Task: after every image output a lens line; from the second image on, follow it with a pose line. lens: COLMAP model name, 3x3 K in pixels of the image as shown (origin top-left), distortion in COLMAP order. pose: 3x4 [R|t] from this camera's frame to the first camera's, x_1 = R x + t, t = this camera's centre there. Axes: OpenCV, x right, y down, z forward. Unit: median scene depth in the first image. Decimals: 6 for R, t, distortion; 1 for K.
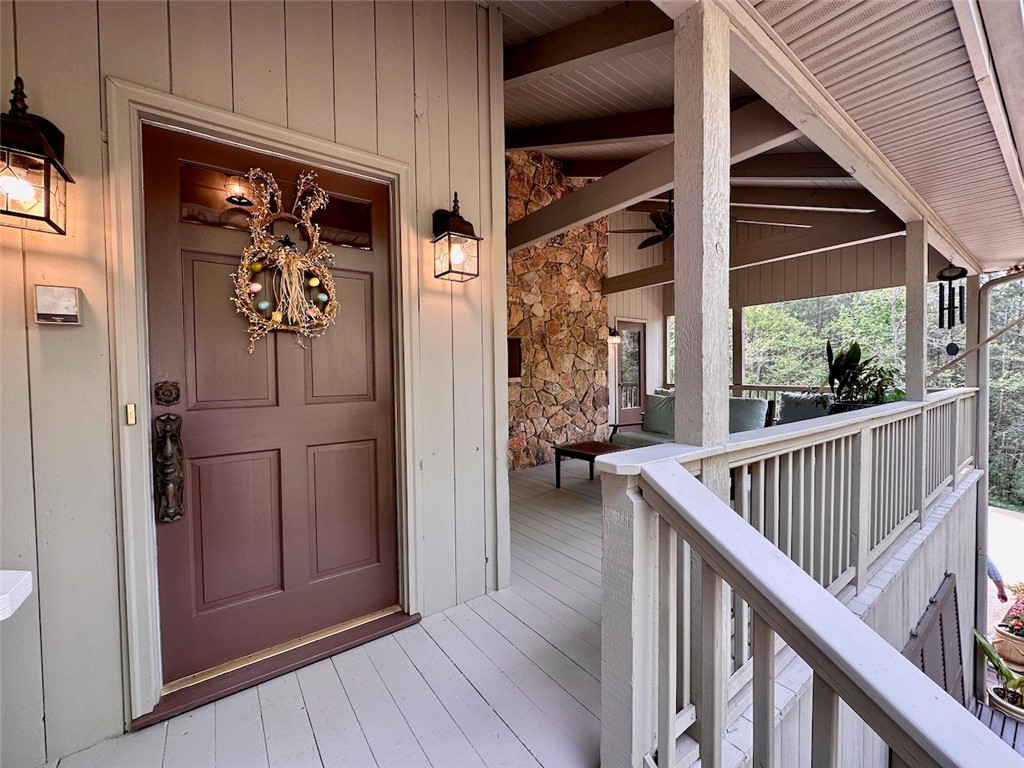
lens RADIAL K [[410.3, 0, 510.1], [0, 410.3, 382.6], [0, 0, 1]] dist [0.001785, 0.000337]
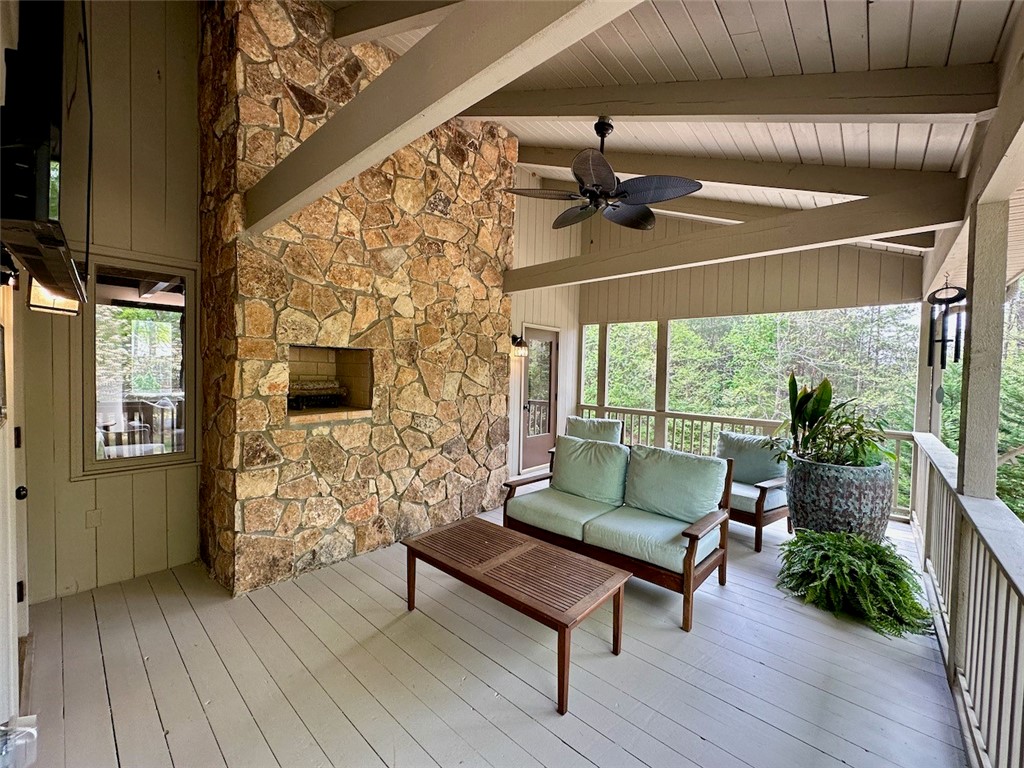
lens RADIAL K [[410.3, 0, 510.9], [0, 410.3, 383.3], [0, 0, 1]] dist [0.001785, 0.000337]
pose [[0.977738, 0.028525, 0.207882, 0.096777], [-0.029787, 0.999552, 0.002942, -0.058216], [-0.207705, -0.009068, 0.978149, 0.302488]]
